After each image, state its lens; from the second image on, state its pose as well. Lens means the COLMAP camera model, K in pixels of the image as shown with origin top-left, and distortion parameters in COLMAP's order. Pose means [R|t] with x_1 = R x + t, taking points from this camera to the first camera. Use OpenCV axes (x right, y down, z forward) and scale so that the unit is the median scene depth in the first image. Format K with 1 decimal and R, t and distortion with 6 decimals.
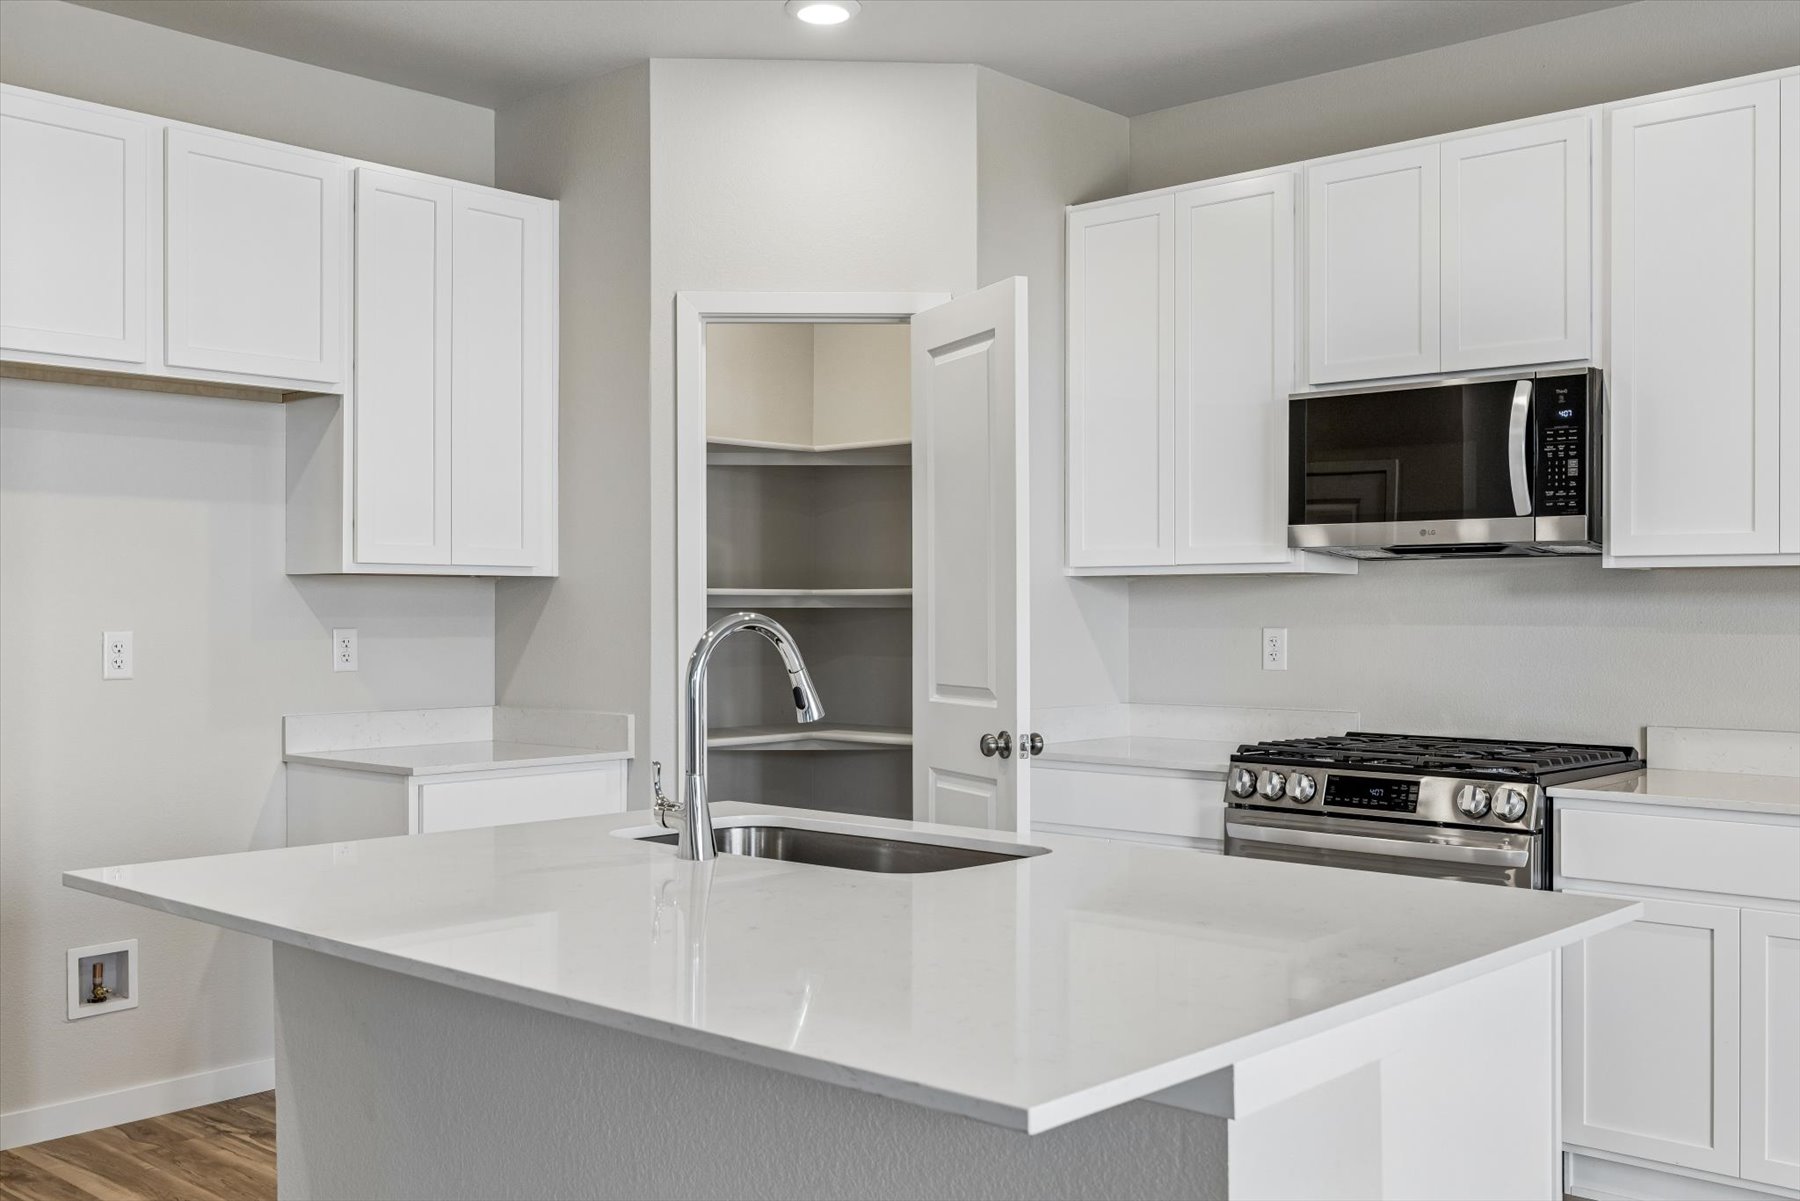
lens RADIAL K [[1723.5, 0, 906.8], [0, 1723.5, 619.6], [0, 0, 1]] dist [0.003057, 0.000000]
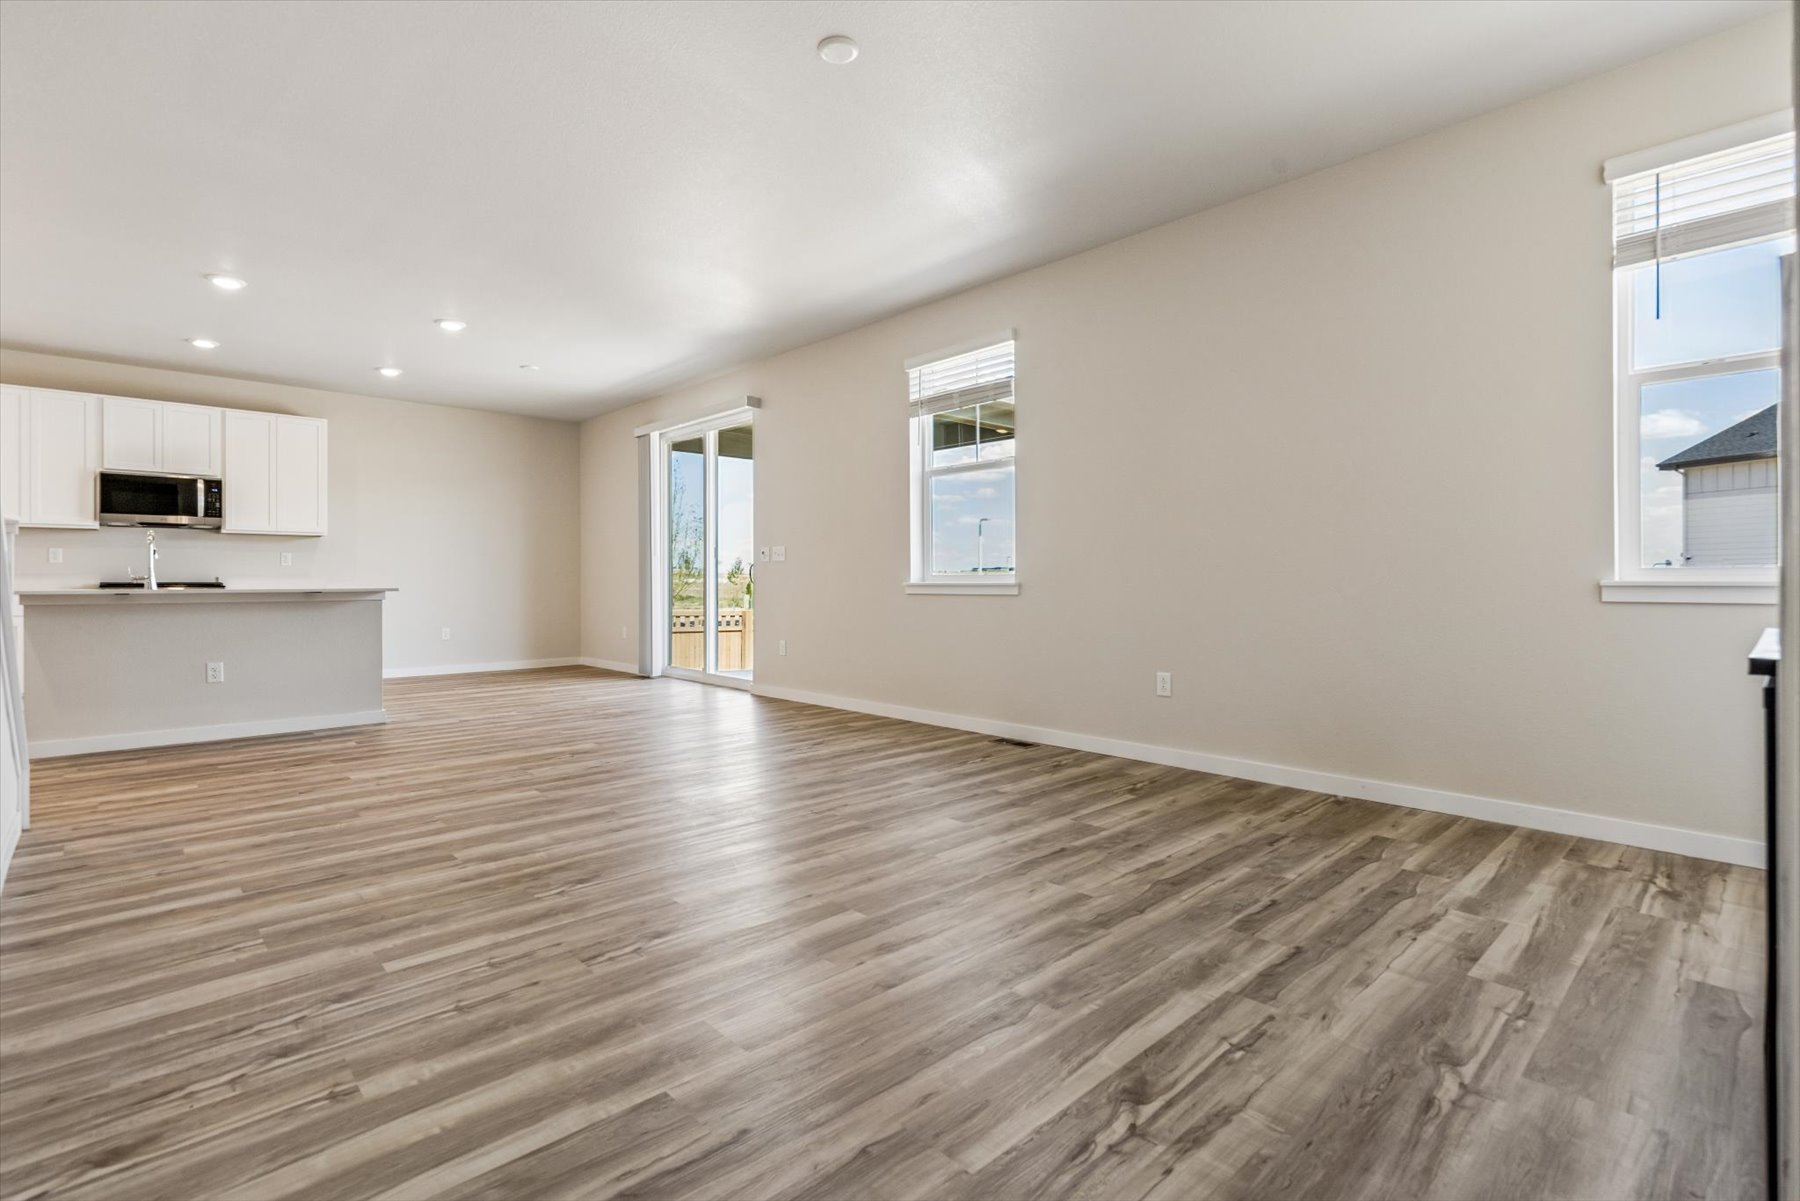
lens RADIAL K [[834.2, 0, 878.6], [0, 834.2, 573.0], [0, 0, 1]] dist [0.004469, -0.000224]
pose [[0.104374, 0.011202, 0.994475, -1.150278], [0.010489, 0.999869, -0.012364, 0.087089], [-0.994483, 0.011722, 0.104242, -0.554040]]
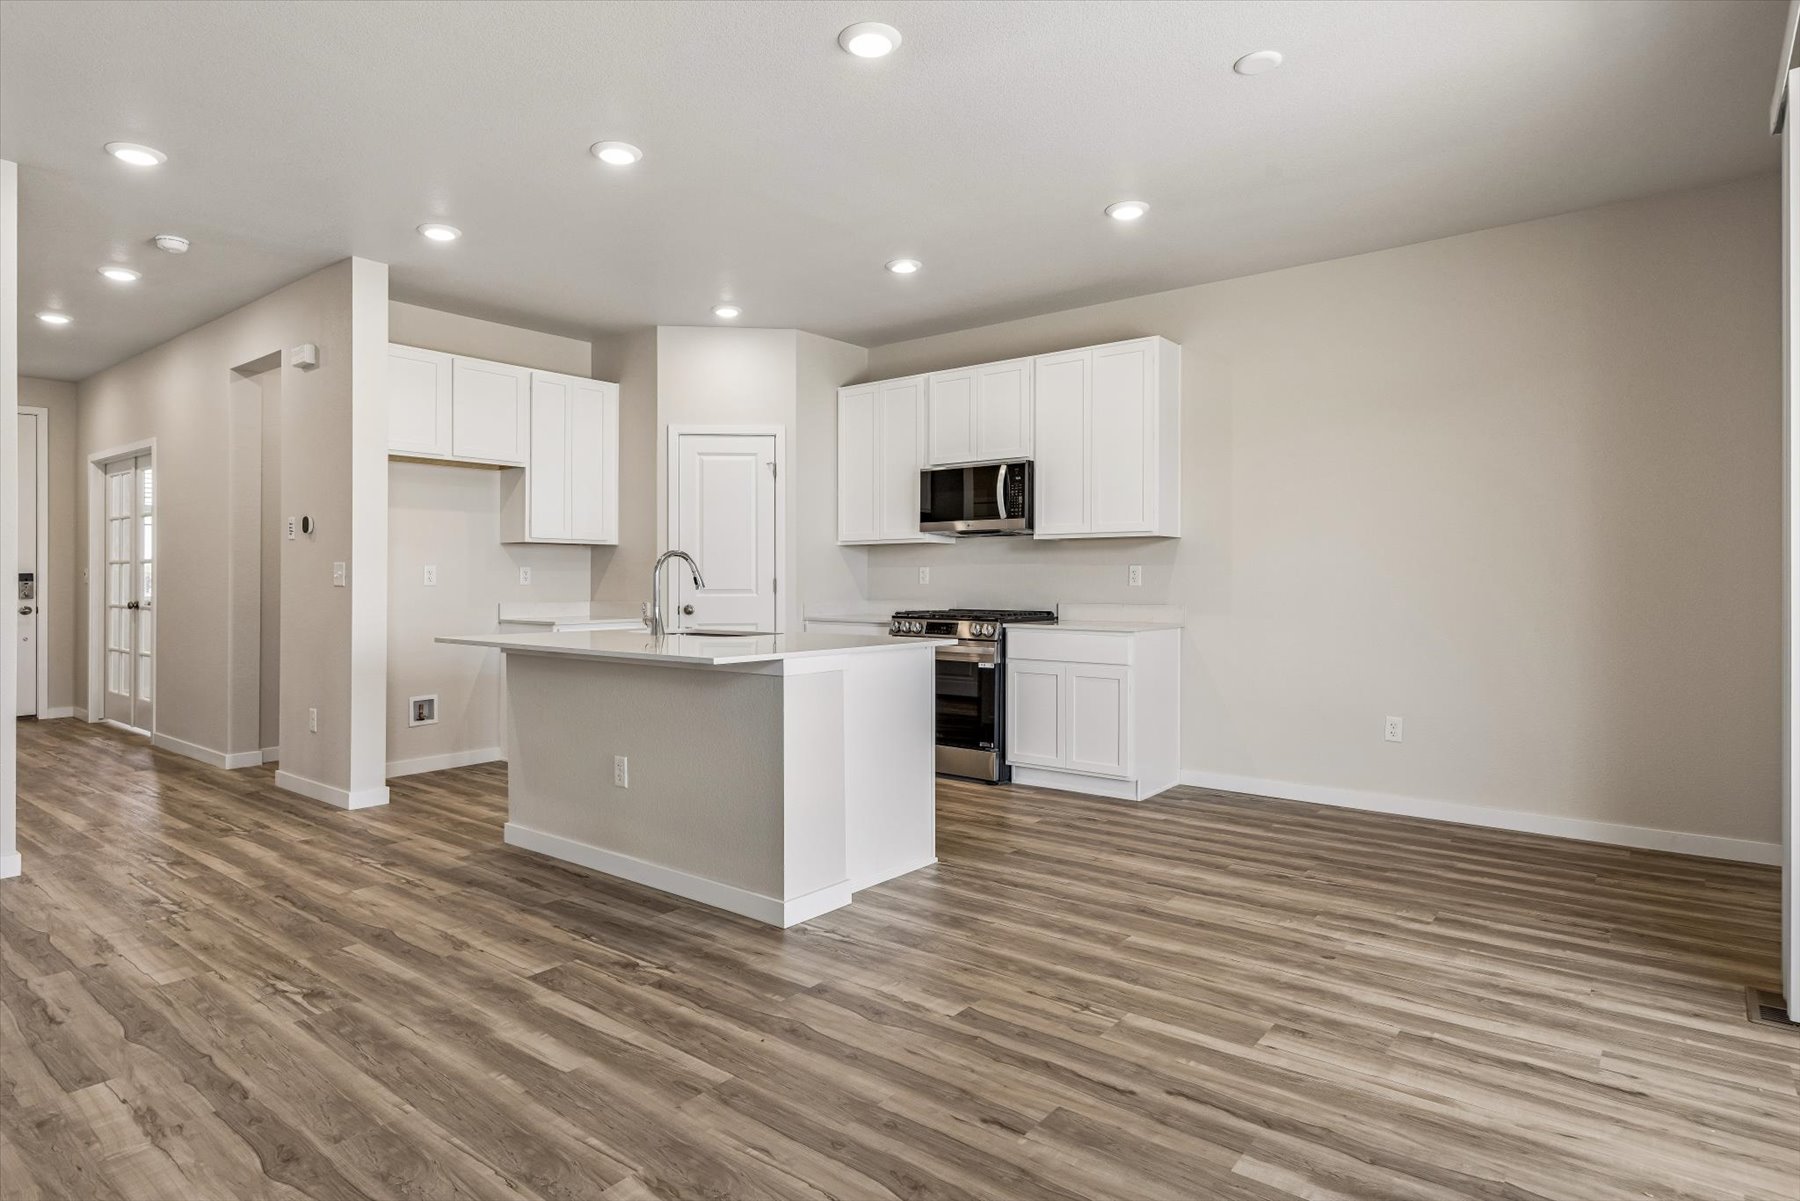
lens RADIAL K [[995.8, 0, 898.0], [0, 995.8, 576.5], [0, 0, 1]] dist [0.001873, 0.001527]
pose [[0.998680, -0.000296, 0.051356, 0.119805], [0.000822, 0.999947, -0.010218, 0.036114], [-0.051350, 0.010246, 0.998628, -0.412137]]
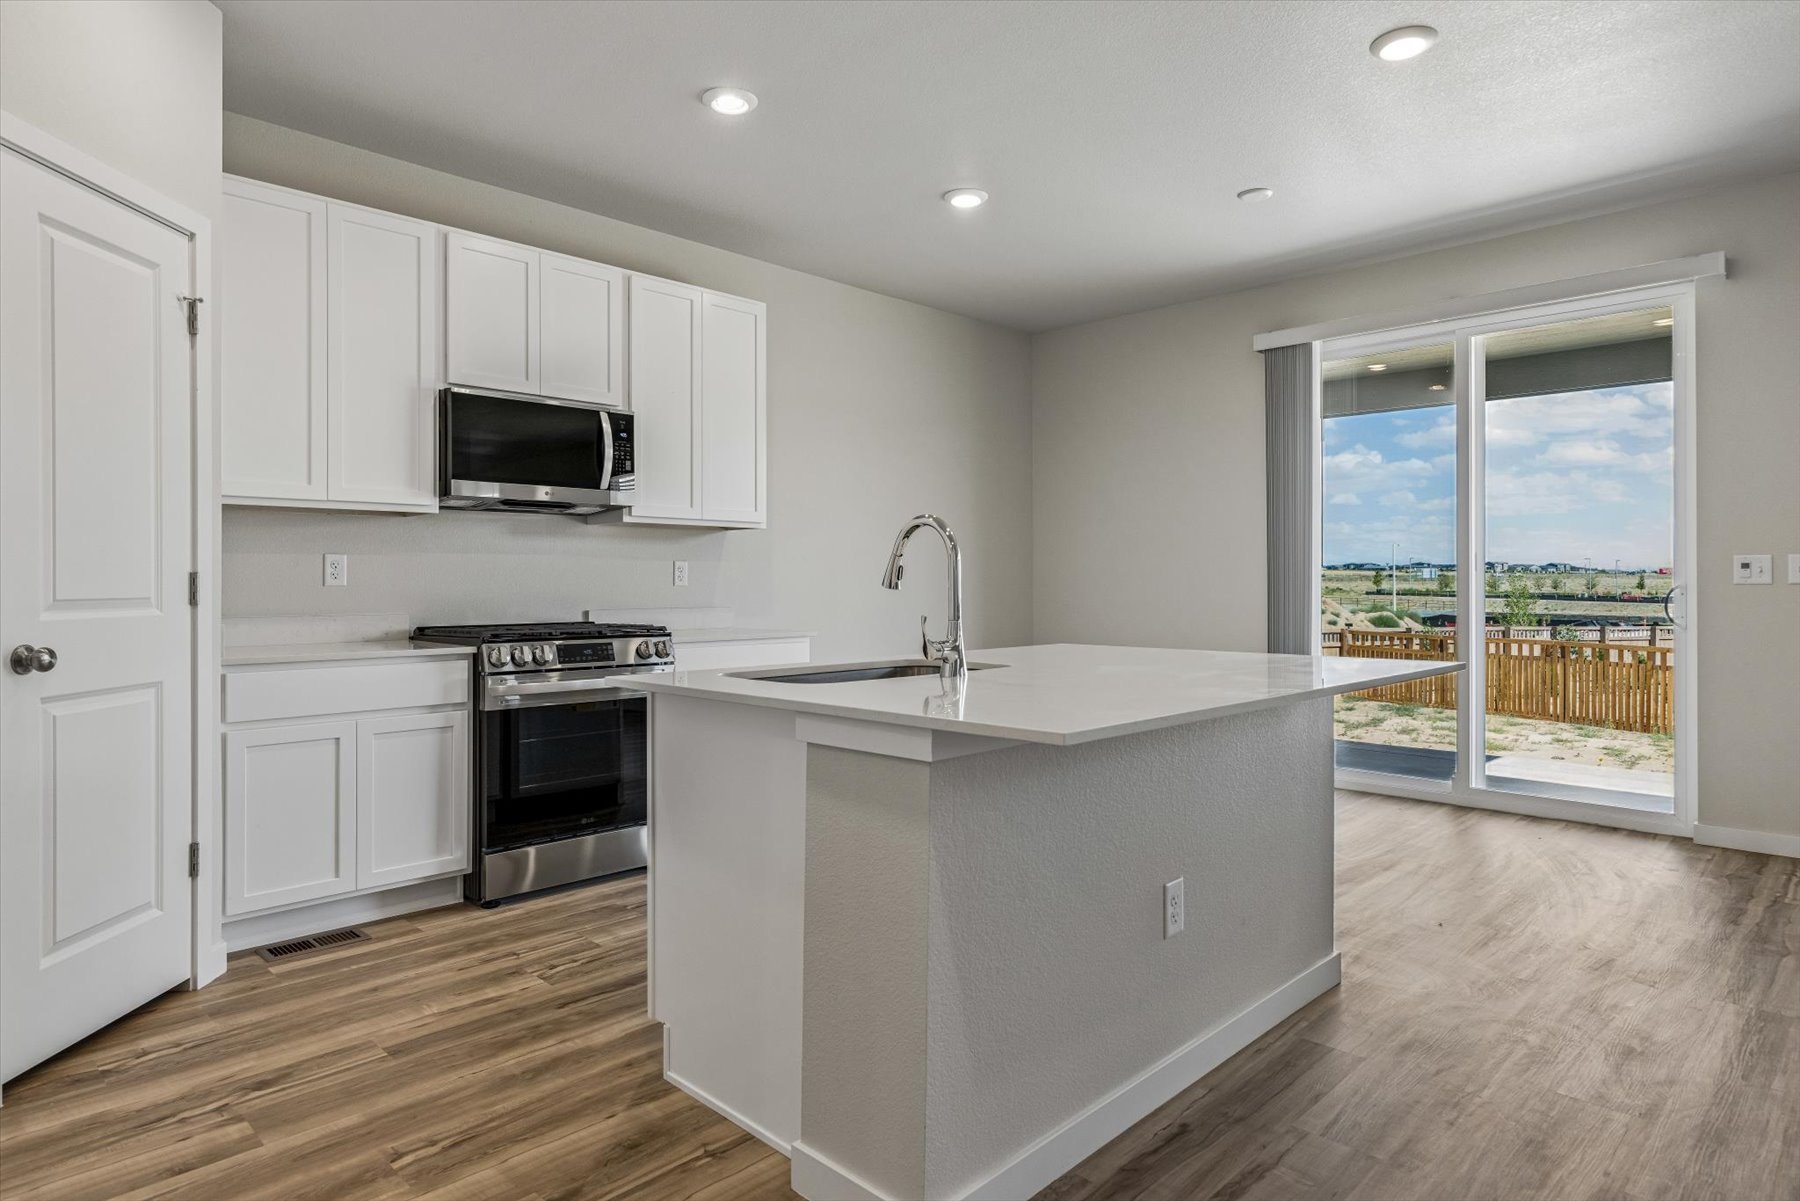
lens RADIAL K [[995.8, 0, 892.2], [0, 995.8, 587.8], [0, 0, 1]] dist [0.001873, 0.001527]
pose [[0.058419, -0.004983, 0.998280, -0.594363], [0.009266, 0.999947, 0.004449, 0.035267], [-0.998249, 0.008990, 0.058462, 0.603509]]
